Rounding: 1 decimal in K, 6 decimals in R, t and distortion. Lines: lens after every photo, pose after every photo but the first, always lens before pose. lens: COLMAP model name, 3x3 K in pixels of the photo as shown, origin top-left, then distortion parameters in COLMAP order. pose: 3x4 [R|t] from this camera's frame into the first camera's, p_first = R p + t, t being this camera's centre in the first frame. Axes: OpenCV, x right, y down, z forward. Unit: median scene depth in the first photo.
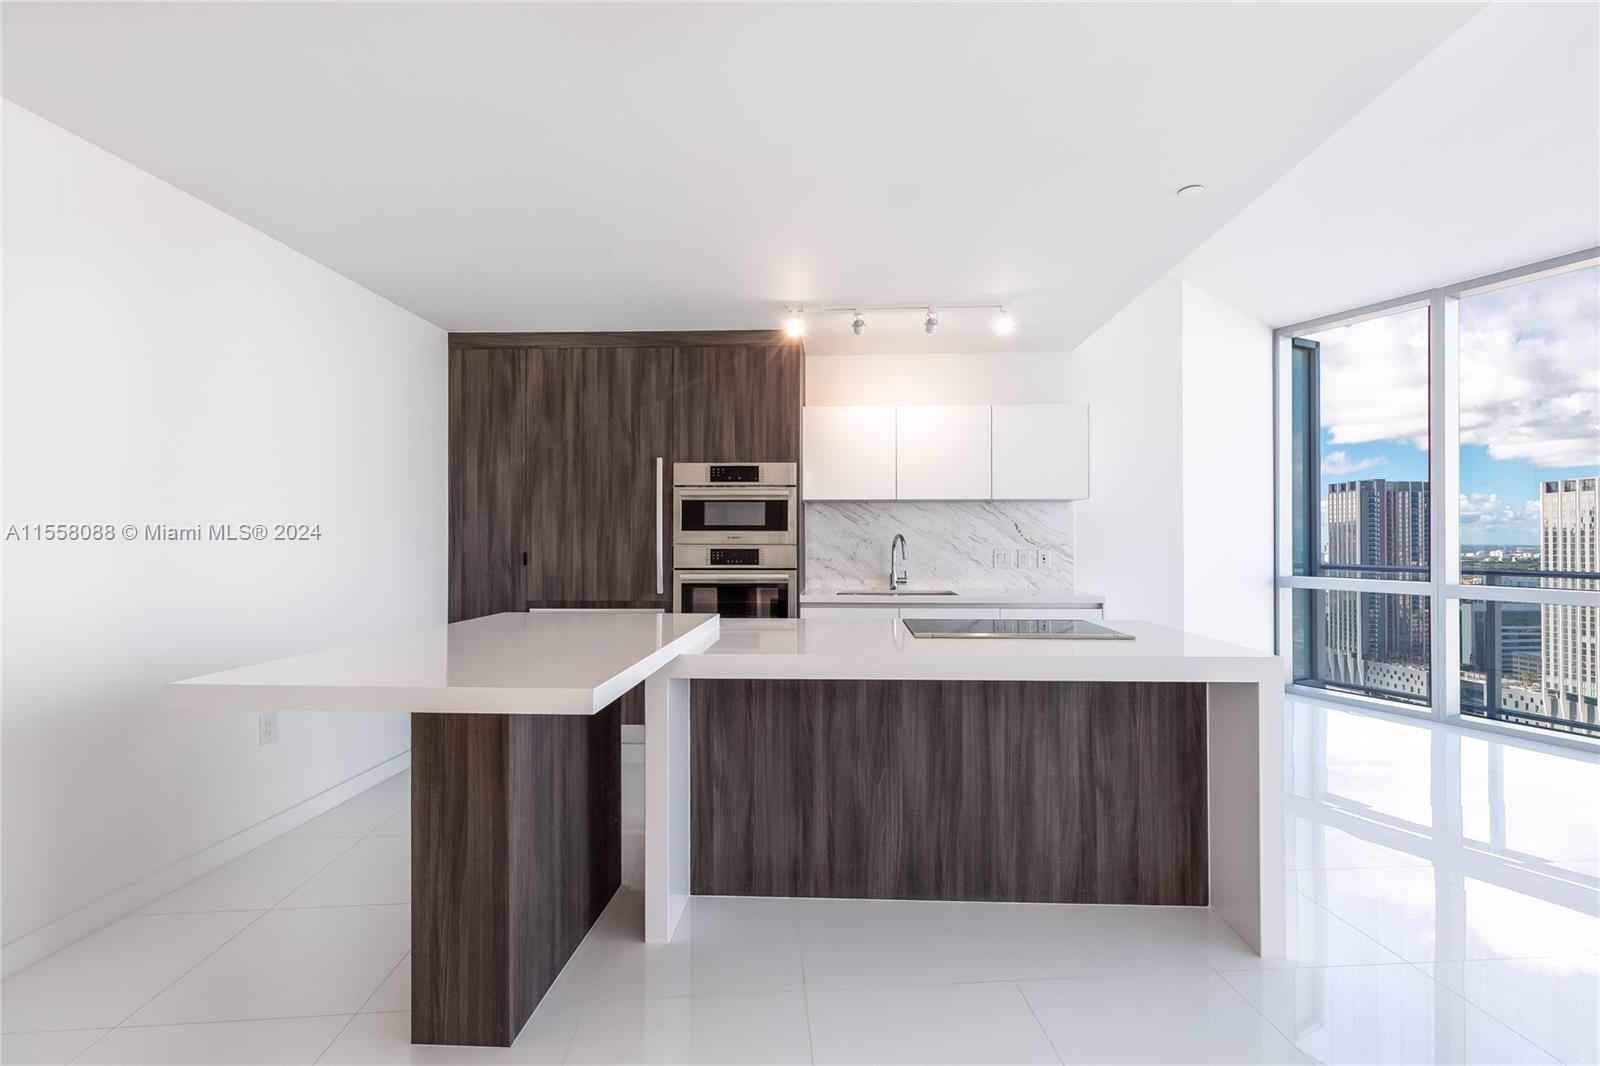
lens RADIAL K [[721.2, 0, 808.8], [0, 721.2, 534.5], [0, 0, 1]] dist [0.007766, -0.002365]
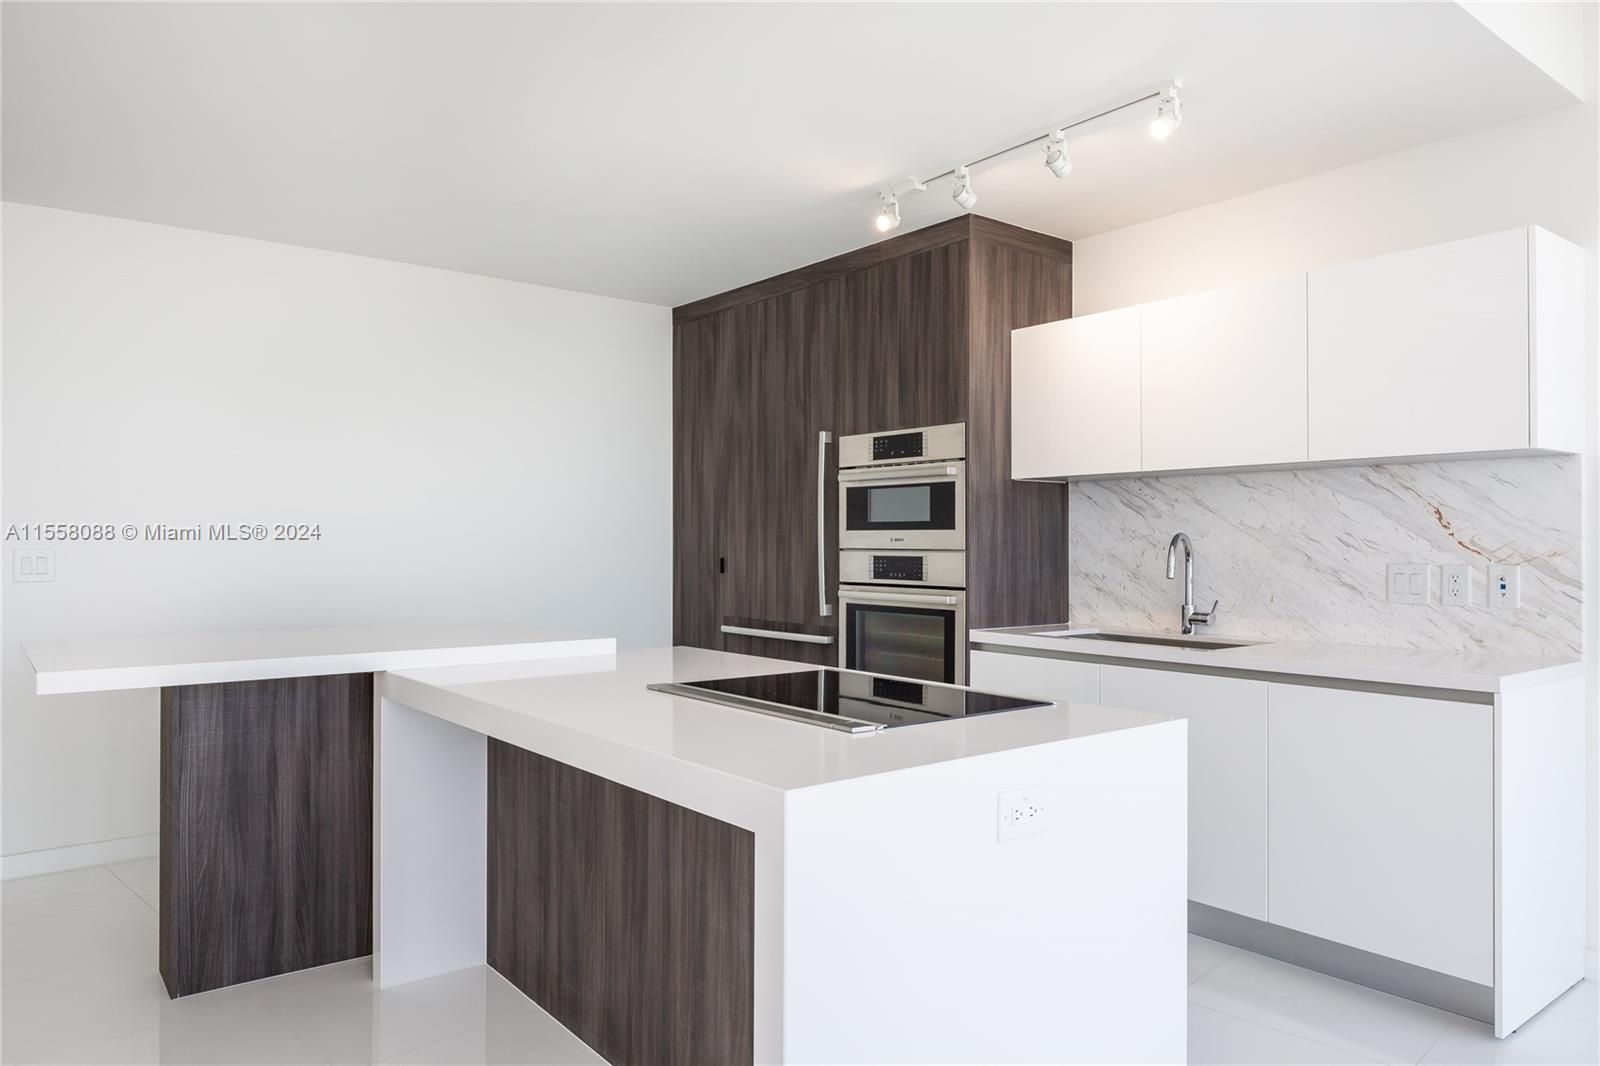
lens RADIAL K [[1061.7, 0, 810.4], [0, 1061.7, 537.6], [0, 0, 1]] dist [0.000798, -0.003138]
pose [[0.660979, -0.002236, -0.750401, 0.588099], [0.004712, 0.999988, 0.001171, 0.000671], [0.750389, -0.004310, 0.660982, 0.269435]]
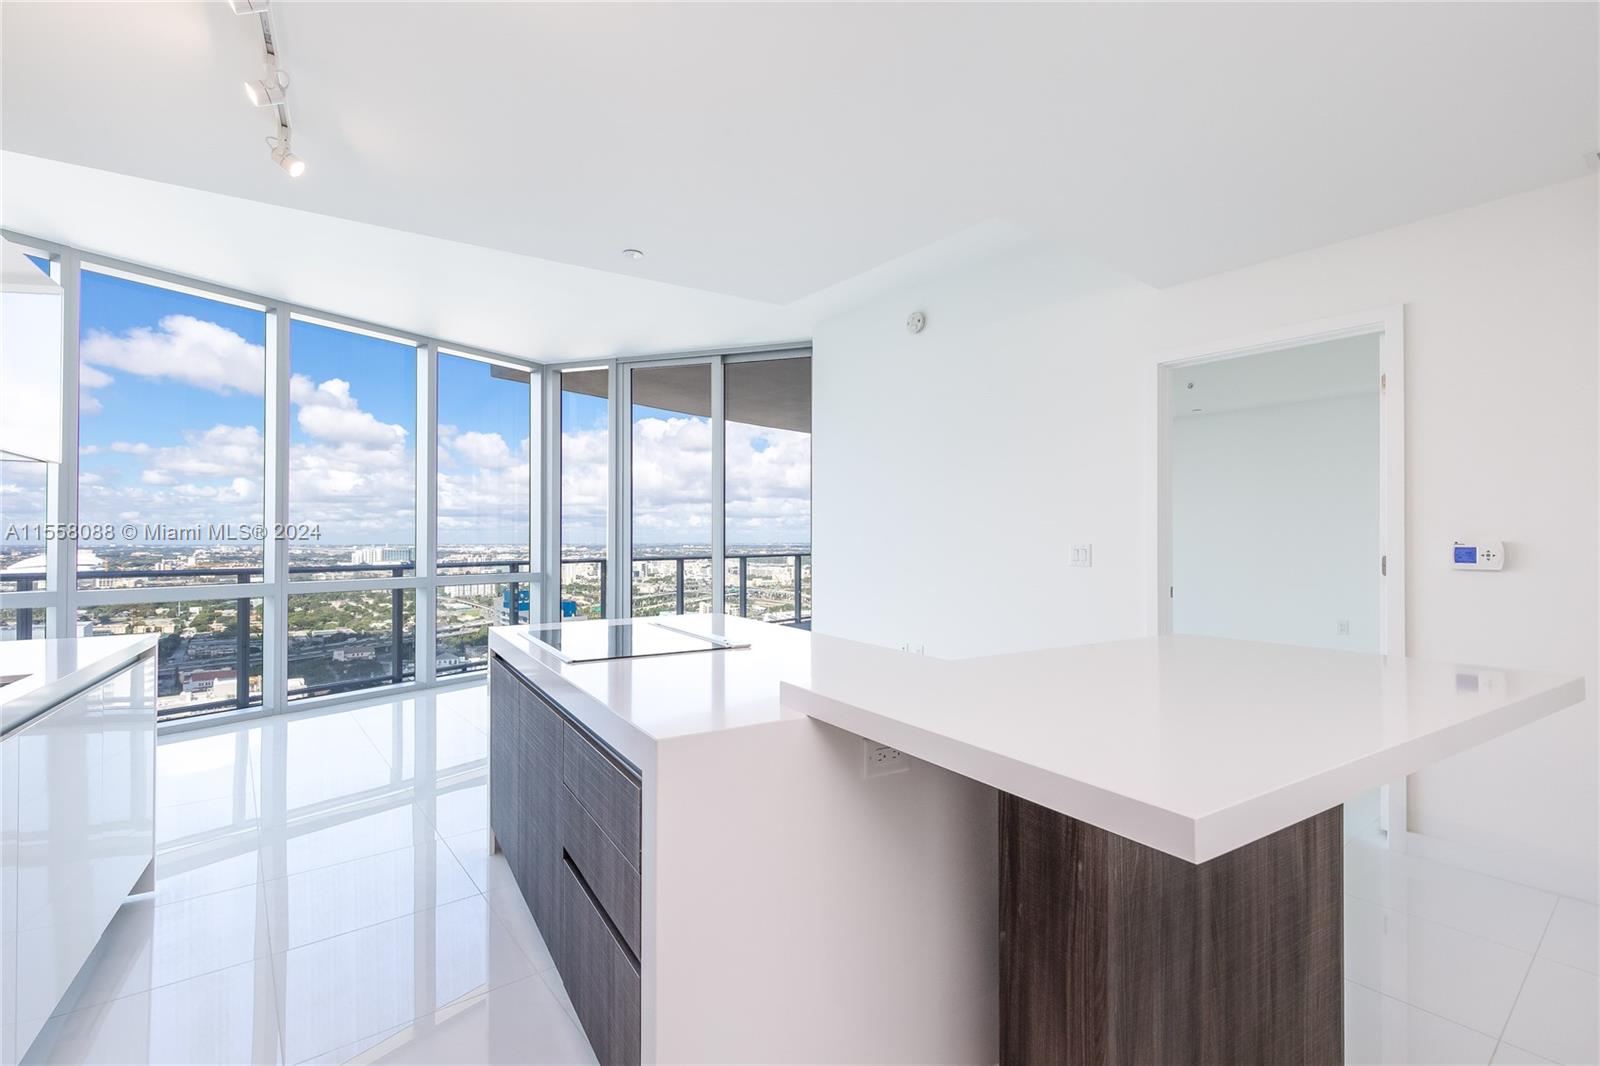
lens RADIAL K [[721.2, 0, 807.8], [0, 721.2, 534.6], [0, 0, 1]] dist [0.007766, -0.002365]
pose [[-0.569008, 0.006201, 0.822308, -0.375422], [-0.004746, 0.999930, -0.010824, 0.006059], [-0.822318, -0.010062, -0.568939, 0.860962]]
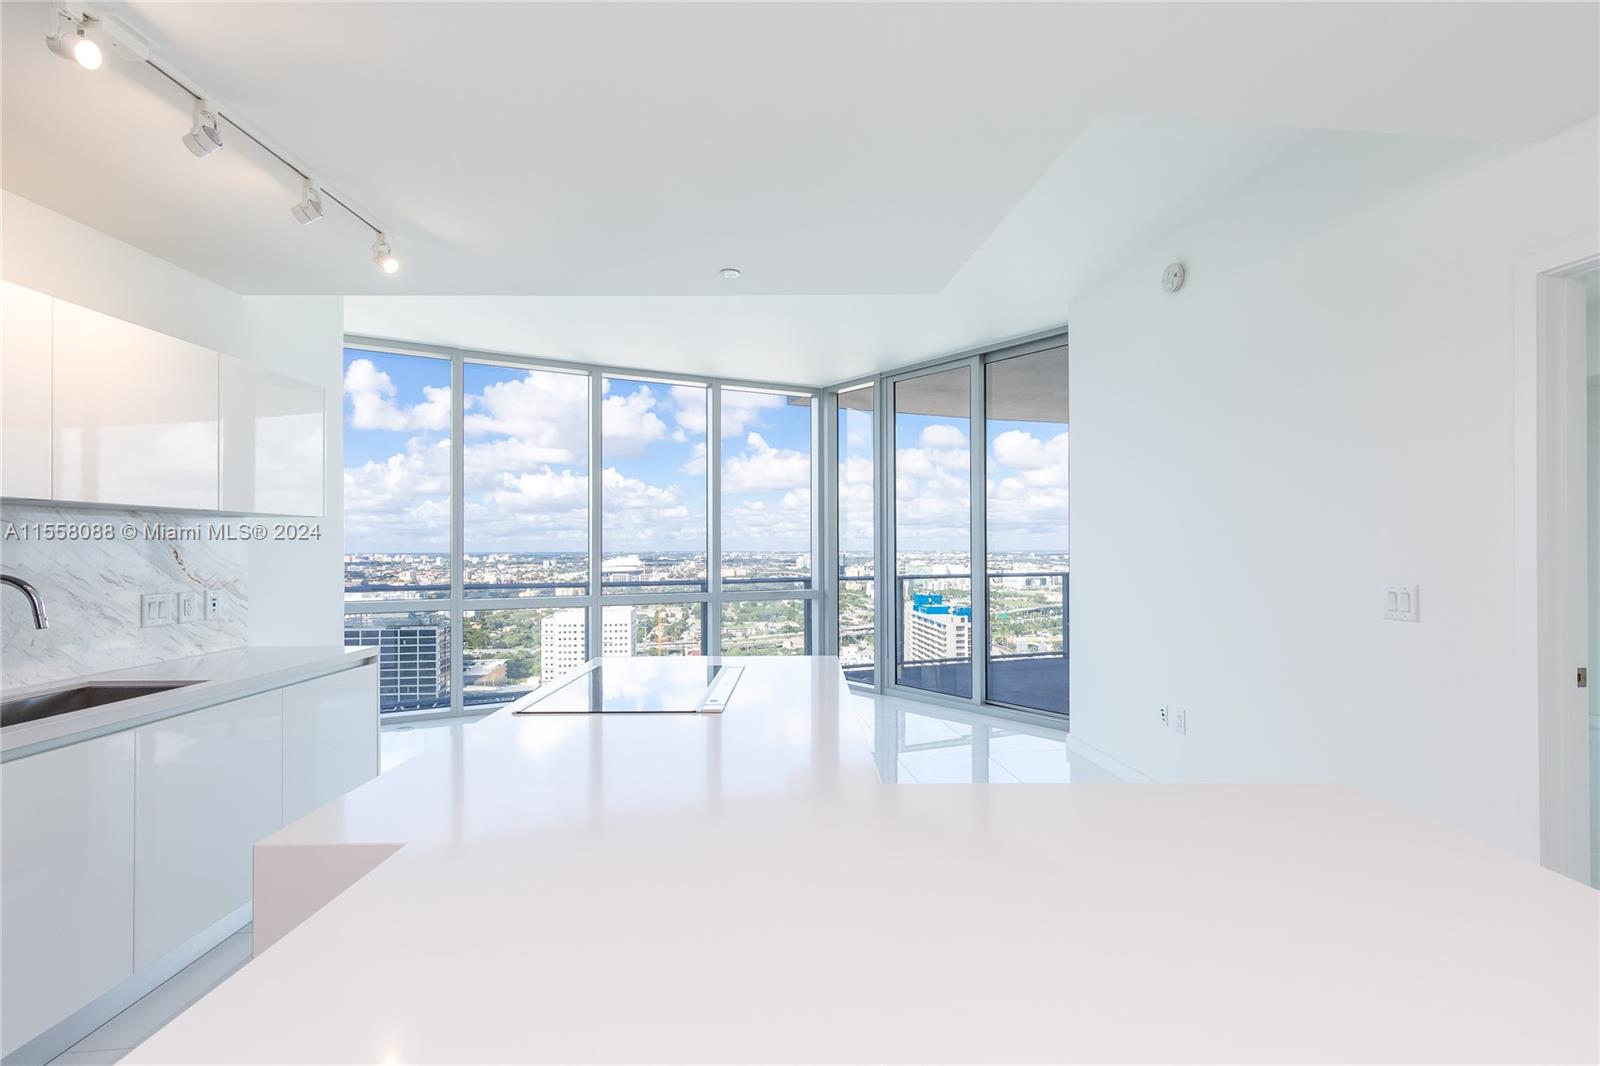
lens RADIAL K [[721.2, 0, 798.6], [0, 721.2, 537.3], [0, 0, 1]] dist [0.007766, -0.002365]
pose [[-0.044518, 0.014132, 0.998909, -0.371263], [-0.003379, 0.999892, -0.014296, -0.020285], [-0.999003, -0.004012, -0.044465, 0.562706]]
